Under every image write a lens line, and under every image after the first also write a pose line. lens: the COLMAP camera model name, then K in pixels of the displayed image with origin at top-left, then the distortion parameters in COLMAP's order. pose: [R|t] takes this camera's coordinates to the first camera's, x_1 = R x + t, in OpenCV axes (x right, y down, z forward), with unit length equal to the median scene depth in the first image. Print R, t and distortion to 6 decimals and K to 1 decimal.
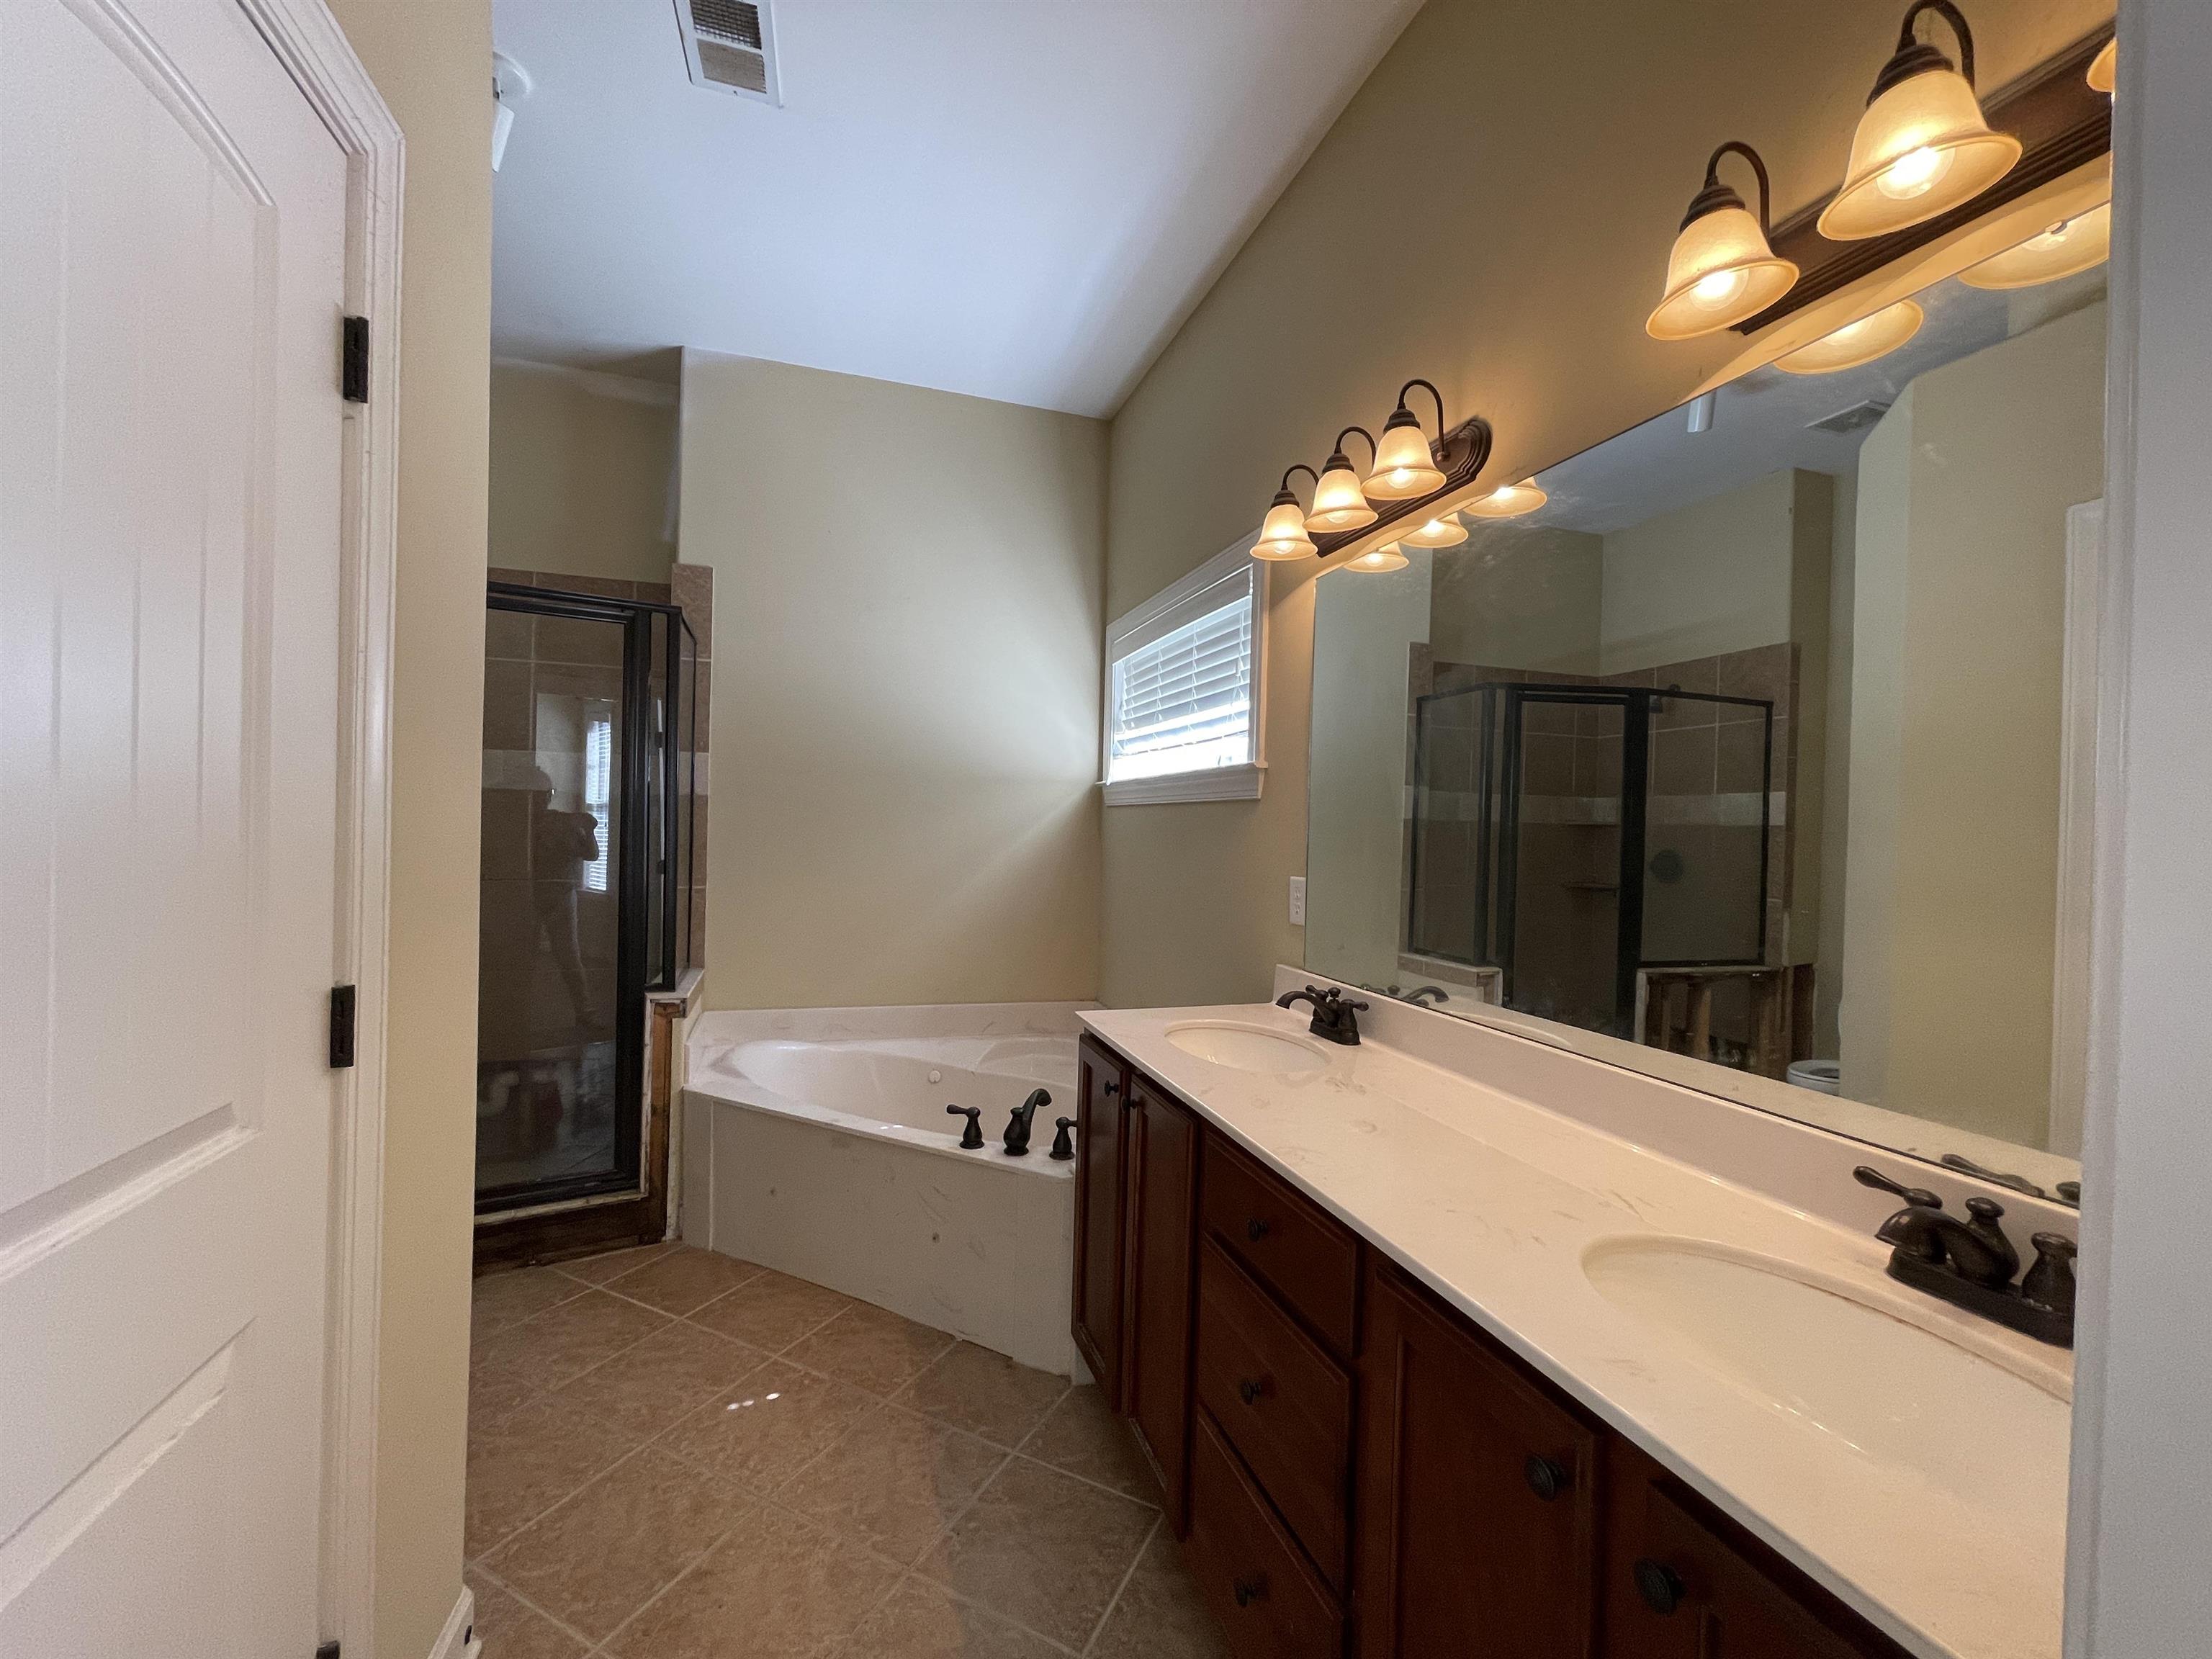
lens RADIAL K [[897.9, 0, 1105.2], [0, 897.9, 828.7], [0, 0, 1]] dist [-0.002218, -0.000094]
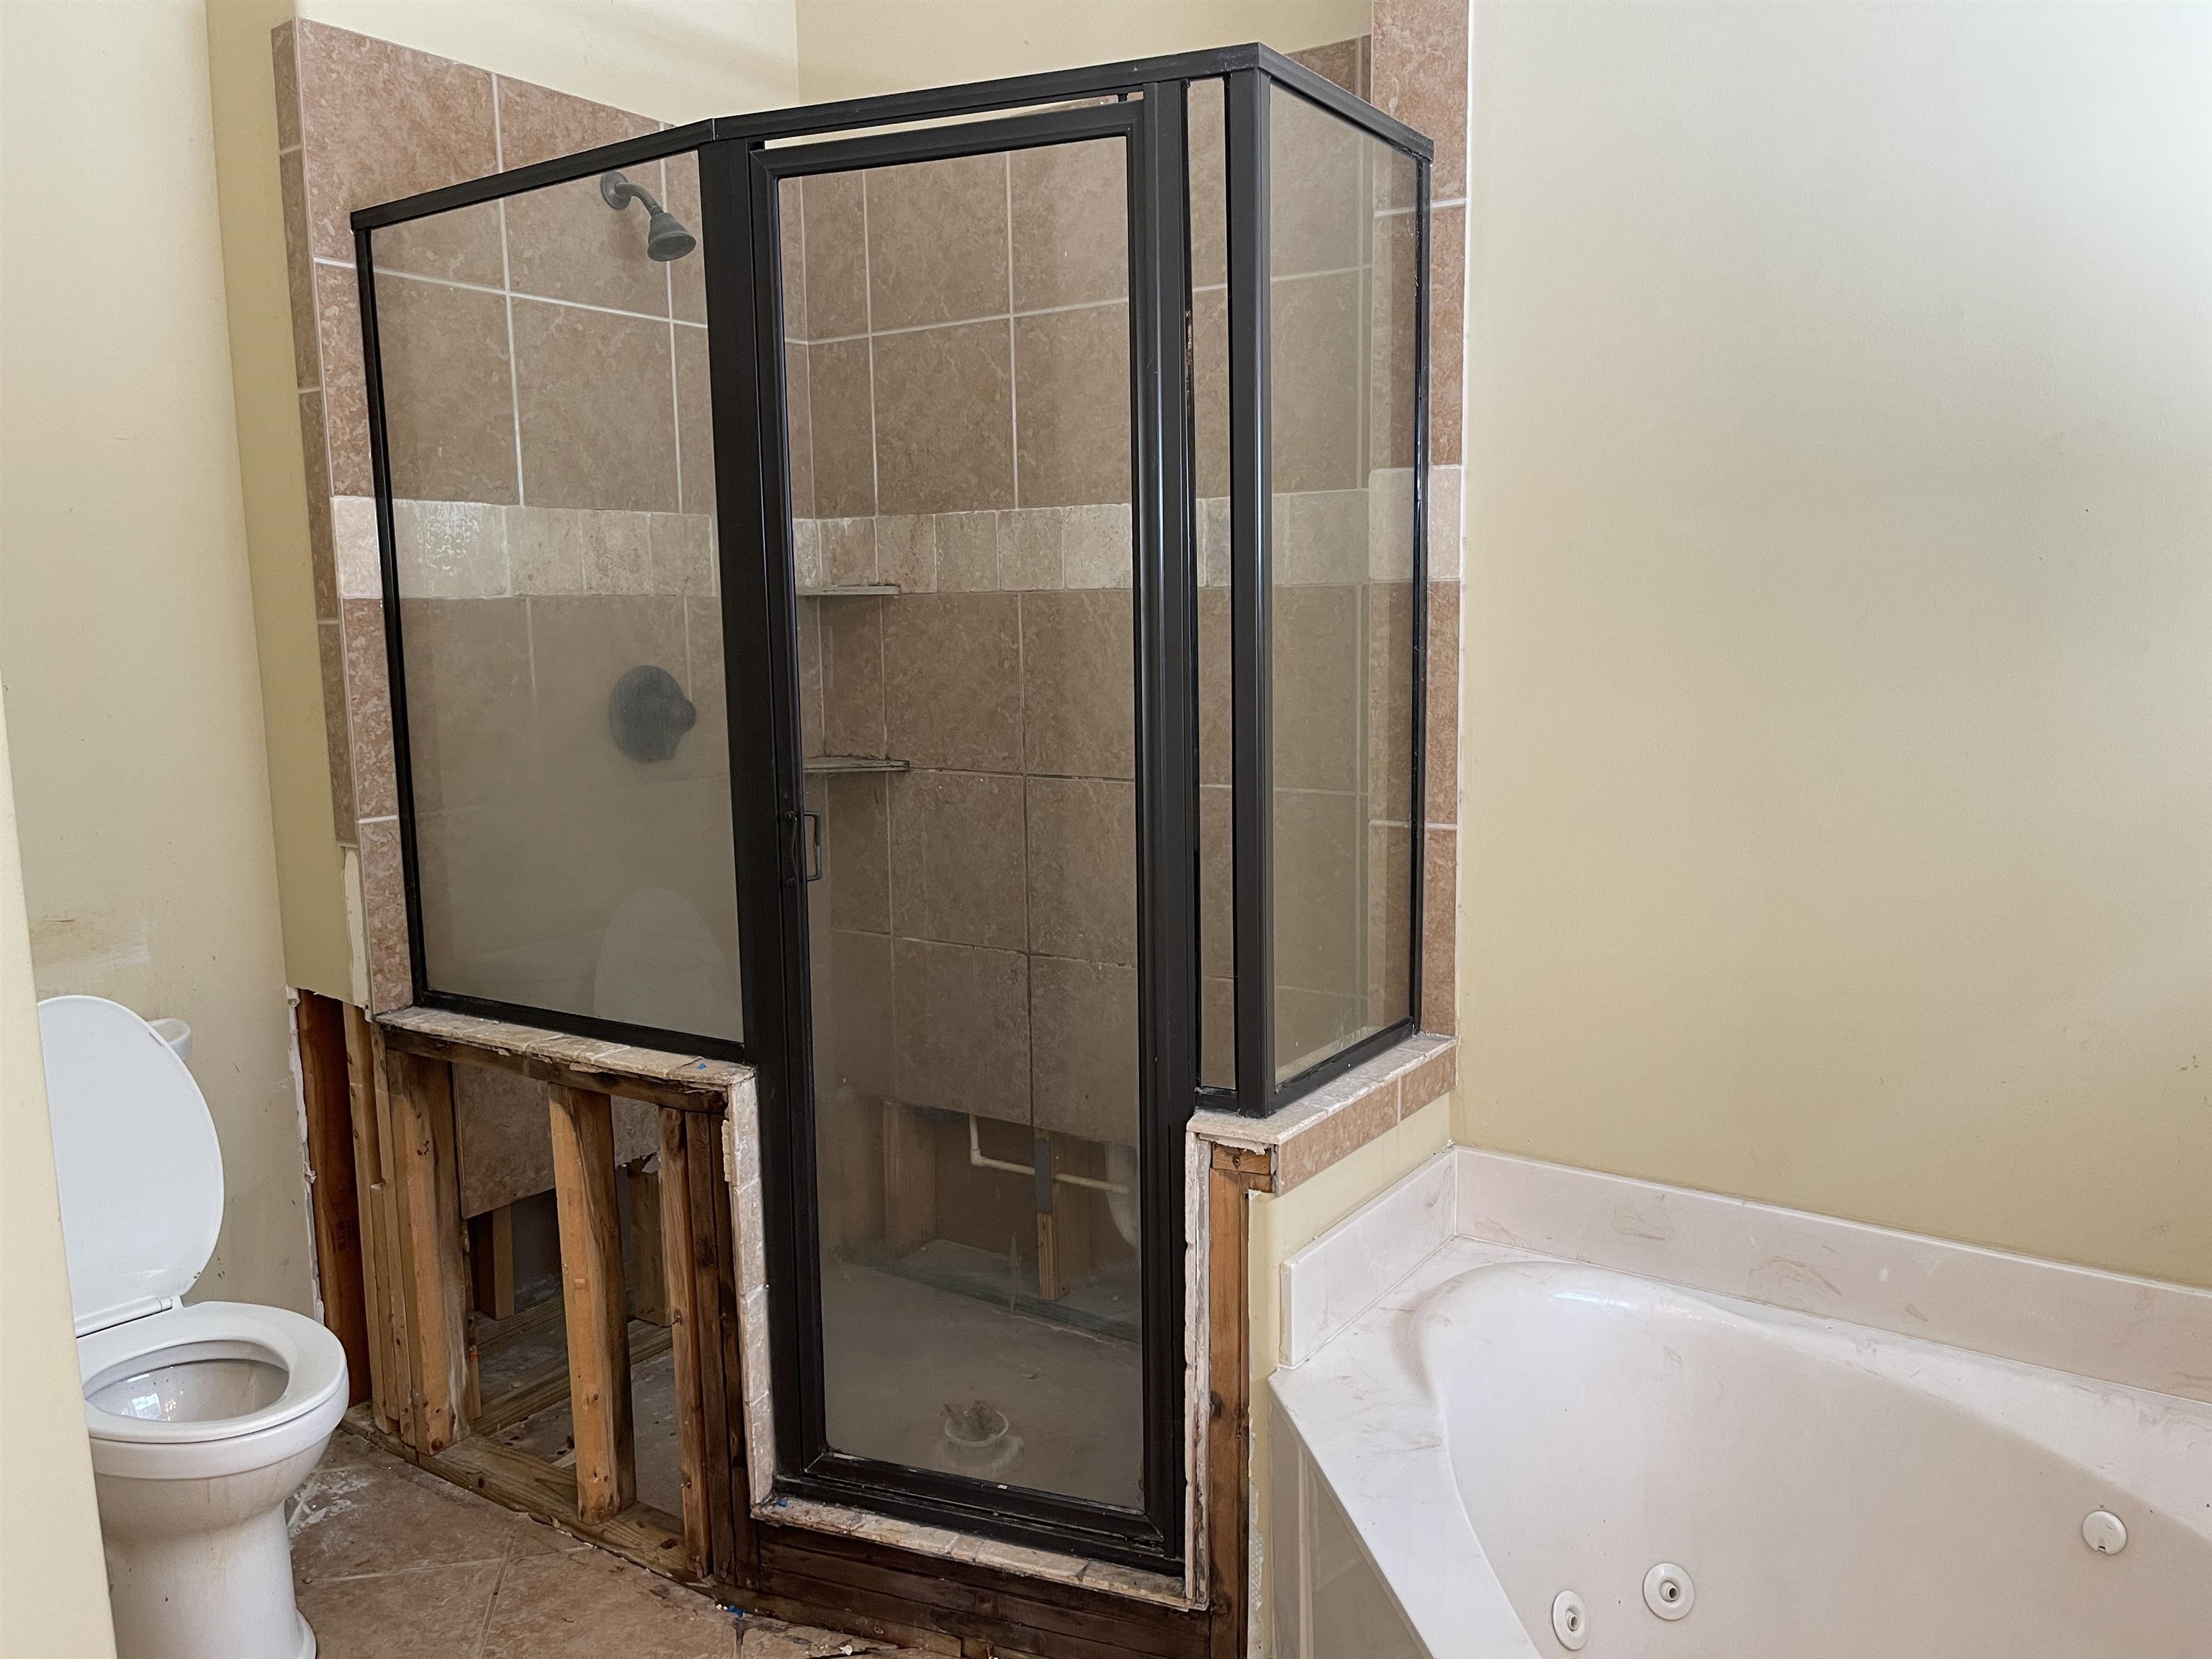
lens RADIAL K [[1722.5, 0, 1110.2], [0, 1722.5, 840.5], [0, 0, 1]] dist [0.015636, 0.000529]
pose [[0.618567, 0.081808, -0.781462, 0.038360], [0.020950, 0.992494, 0.120483, -0.024036], [0.785453, -0.090898, 0.612210, 0.522161]]
